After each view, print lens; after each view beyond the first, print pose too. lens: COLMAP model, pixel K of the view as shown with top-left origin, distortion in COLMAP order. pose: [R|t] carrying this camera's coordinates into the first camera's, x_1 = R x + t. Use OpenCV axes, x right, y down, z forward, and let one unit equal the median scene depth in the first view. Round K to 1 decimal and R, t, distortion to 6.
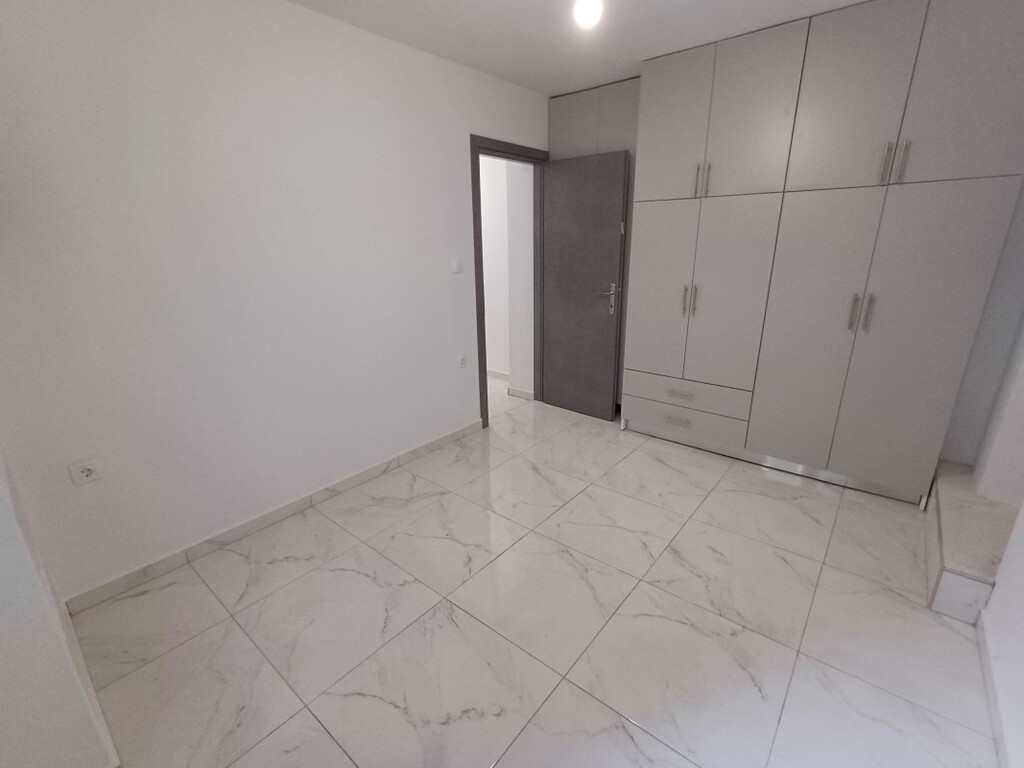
lens RADIAL K [[459.6, 0, 513.6], [0, 459.6, 388.5], [0, 0, 1]] dist [-0.000191, 0.000040]
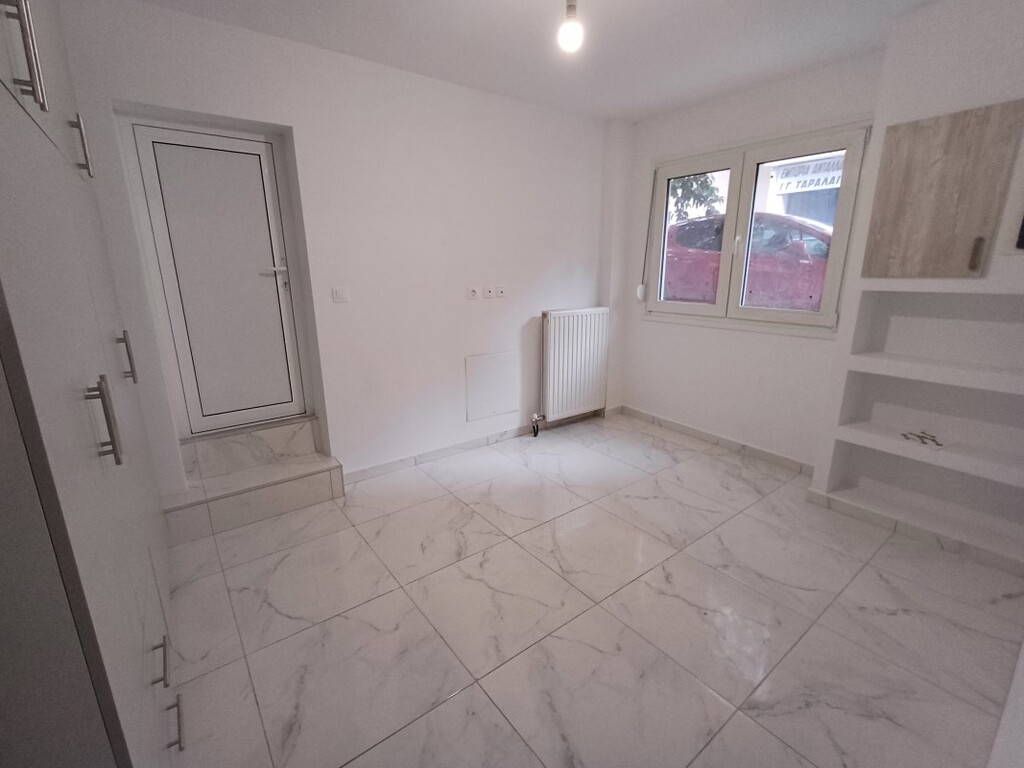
lens RADIAL K [[459.6, 0, 511.0], [0, 459.6, 378.2], [0, 0, 1]] dist [-0.000191, 0.000040]
pose [[-0.973311, -0.041690, 0.225672, 0.023899], [0.084008, 0.850379, 0.519421, -0.520801], [-0.213562, 0.524517, -0.824181, 1.669119]]
